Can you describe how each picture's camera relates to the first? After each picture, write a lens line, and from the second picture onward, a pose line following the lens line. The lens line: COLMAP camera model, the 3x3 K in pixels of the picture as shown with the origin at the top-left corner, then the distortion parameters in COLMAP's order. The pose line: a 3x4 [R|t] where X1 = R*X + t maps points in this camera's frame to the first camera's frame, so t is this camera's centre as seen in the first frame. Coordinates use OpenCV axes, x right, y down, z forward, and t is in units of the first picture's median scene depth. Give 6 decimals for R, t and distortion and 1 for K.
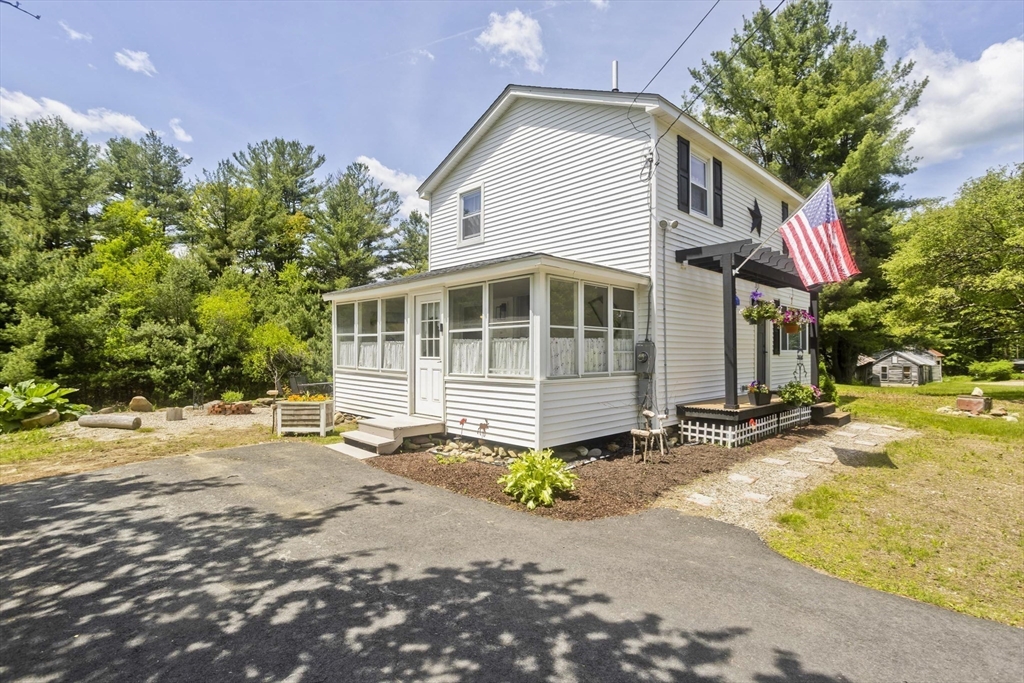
lens RADIAL K [[499.6, 0, 534.1], [0, 499.6, 349.9], [0, 0, 1]] dist [-0.023150, 0.004315]
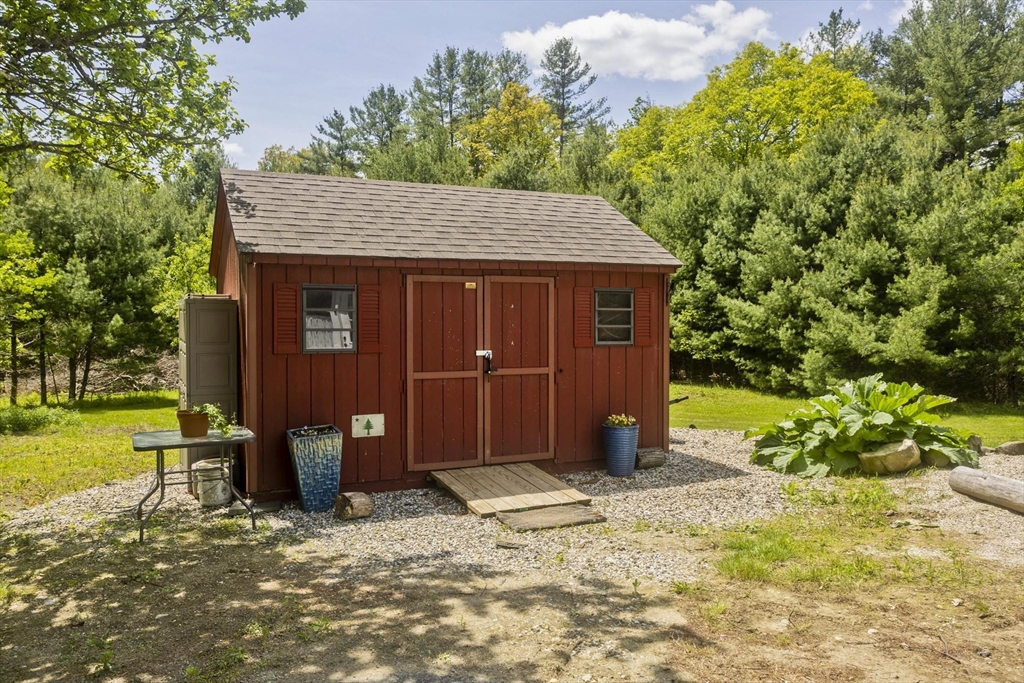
lens RADIAL K [[799.6, 0, 520.8], [0, 799.6, 343.7], [0, 0, 1]] dist [-0.002802, 0.005568]
pose [[0.285904, 0.029307, -0.957810, -0.119990], [0.011268, 0.999360, 0.033942, -0.001521], [0.958192, -0.020497, 0.285391, 0.145666]]
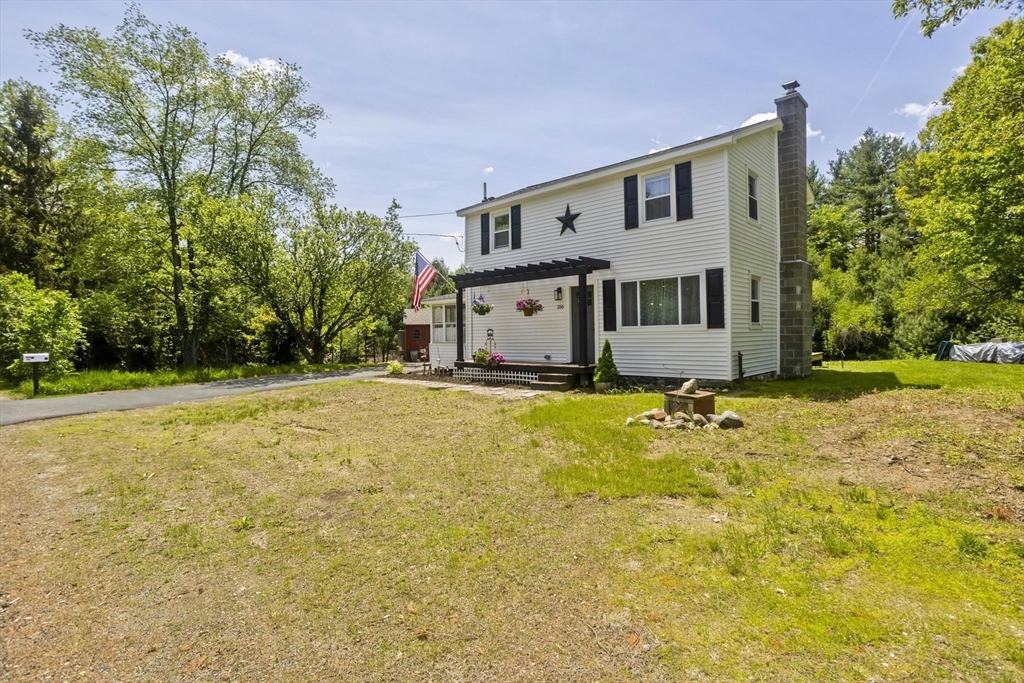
lens RADIAL K [[499.6, 0, 513.6], [0, 499.6, 338.1], [0, 0, 1]] dist [-0.023150, 0.004315]
pose [[0.030417, 0.002935, -0.999533, 0.704316], [0.019886, 0.999796, 0.003541, 0.007304], [0.999339, -0.019984, 0.030353, 0.338858]]
